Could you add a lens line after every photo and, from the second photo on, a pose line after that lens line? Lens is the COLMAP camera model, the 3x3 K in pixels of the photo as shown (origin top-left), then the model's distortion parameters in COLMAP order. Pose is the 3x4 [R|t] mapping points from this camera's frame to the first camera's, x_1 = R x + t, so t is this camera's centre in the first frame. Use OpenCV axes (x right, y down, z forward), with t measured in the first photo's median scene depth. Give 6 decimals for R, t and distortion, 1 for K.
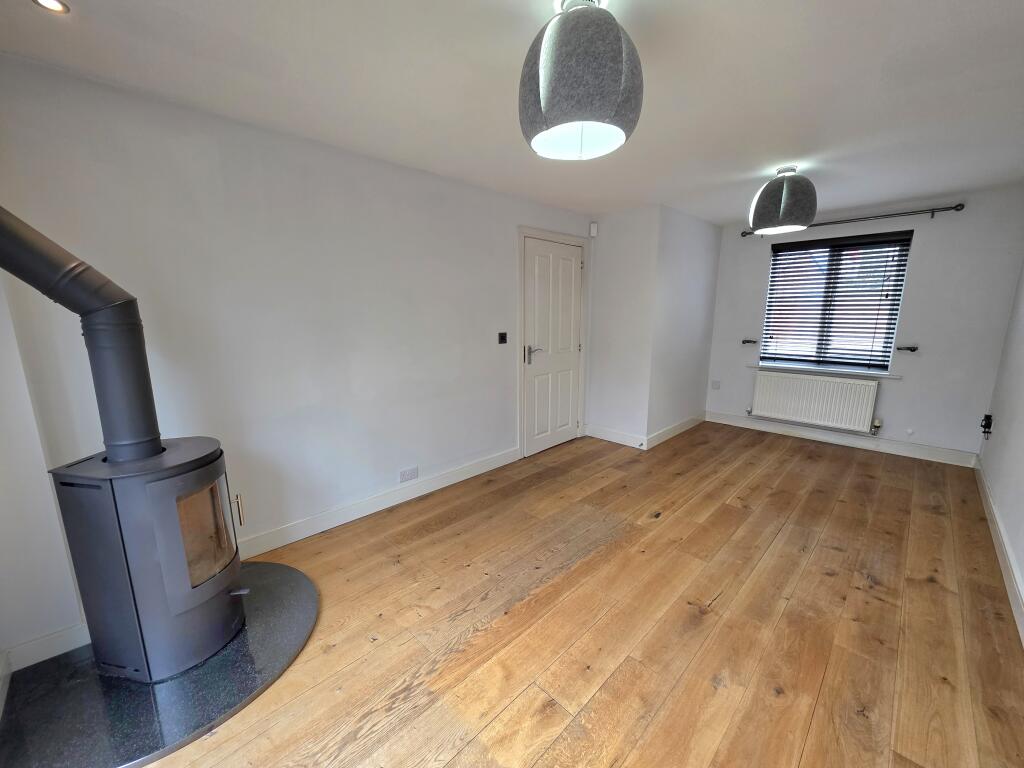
lens RADIAL K [[407.0, 0, 508.4], [0, 407.0, 392.9], [0, 0, 1]] dist [0.000977, -0.000073]
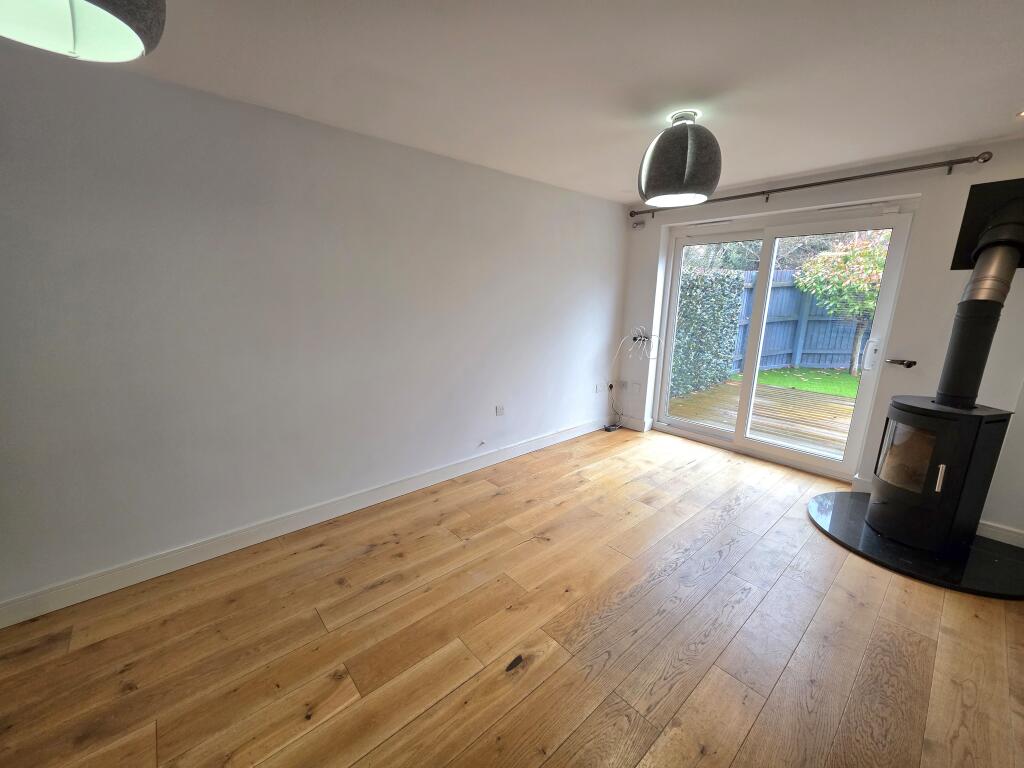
lens RADIAL K [[407.0, 0, 508.4], [0, 407.0, 392.9], [0, 0, 1]] dist [0.000977, -0.000073]
pose [[-0.997876, -0.021324, 0.061545, 0.290398], [0.006192, 0.909552, 0.415544, -0.241485], [-0.064840, 0.415043, -0.907488, 1.137456]]
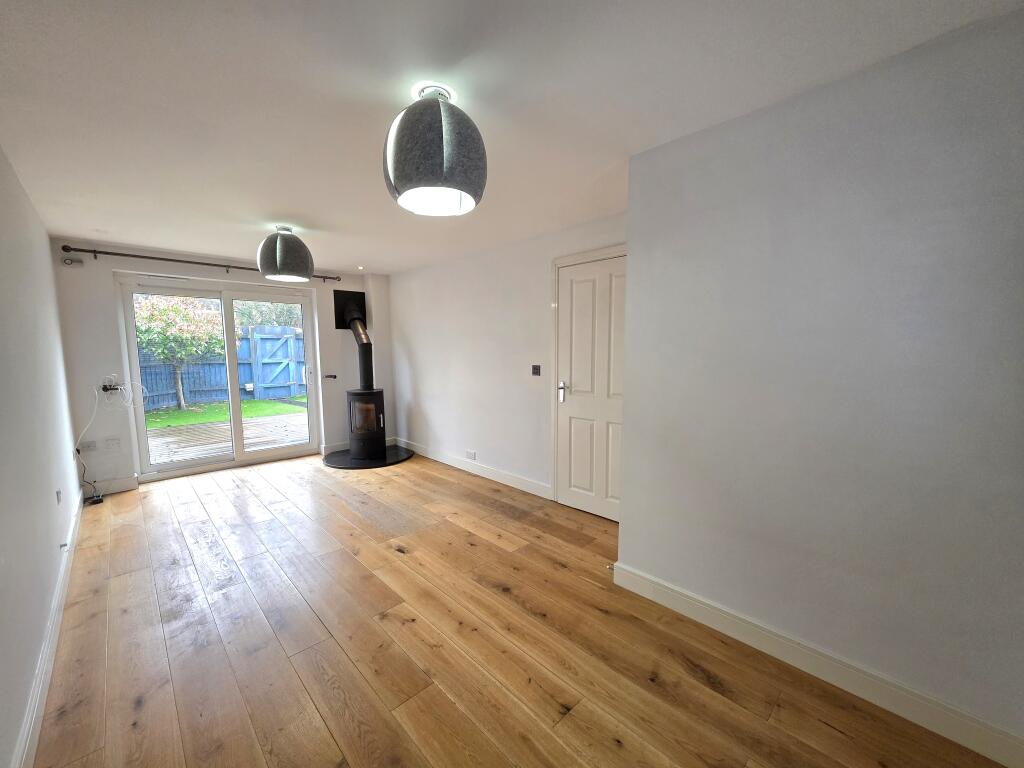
lens RADIAL K [[407.0, 0, 508.4], [0, 407.0, 392.9], [0, 0, 1]] dist [0.000977, -0.000073]
pose [[-0.019023, 0.112885, -0.993426, 1.077544], [-0.188916, 0.975302, 0.114443, -0.193058], [0.981809, 0.189852, 0.002772, 0.981382]]
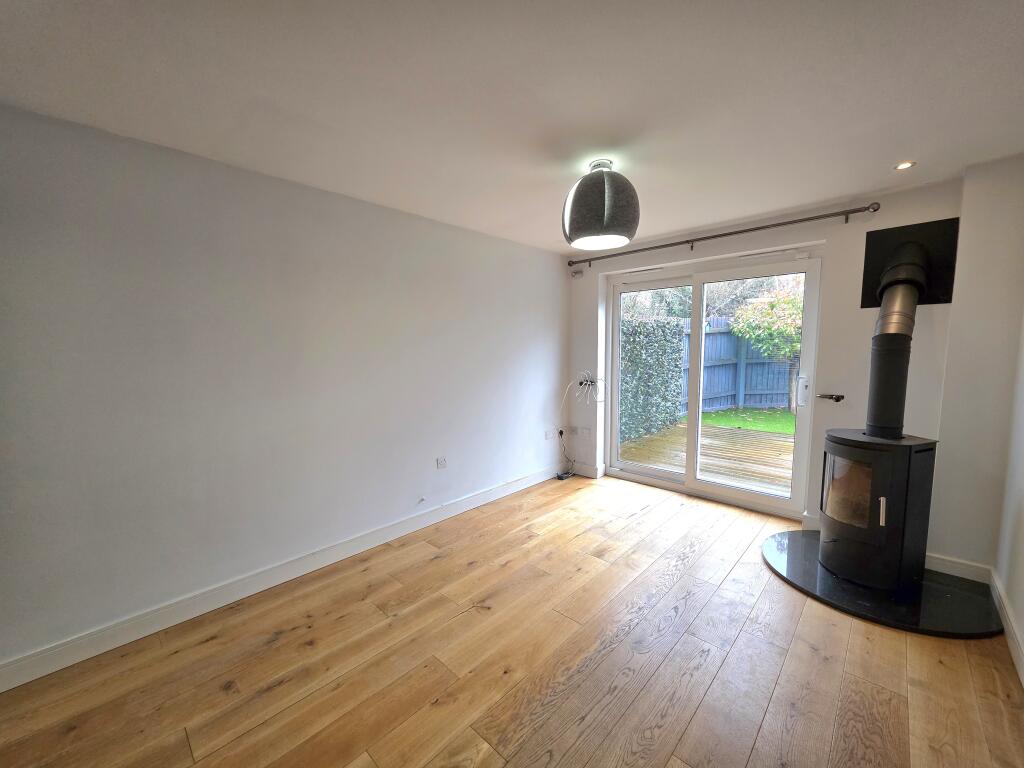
lens RADIAL K [[407.0, 0, 508.4], [0, 407.0, 392.9], [0, 0, 1]] dist [0.000977, -0.000073]
pose [[-0.999443, 0.017515, -0.028413, 0.239817], [0.008225, 0.954249, 0.298901, -0.215472], [0.032349, 0.298501, -0.953861, 1.092782]]
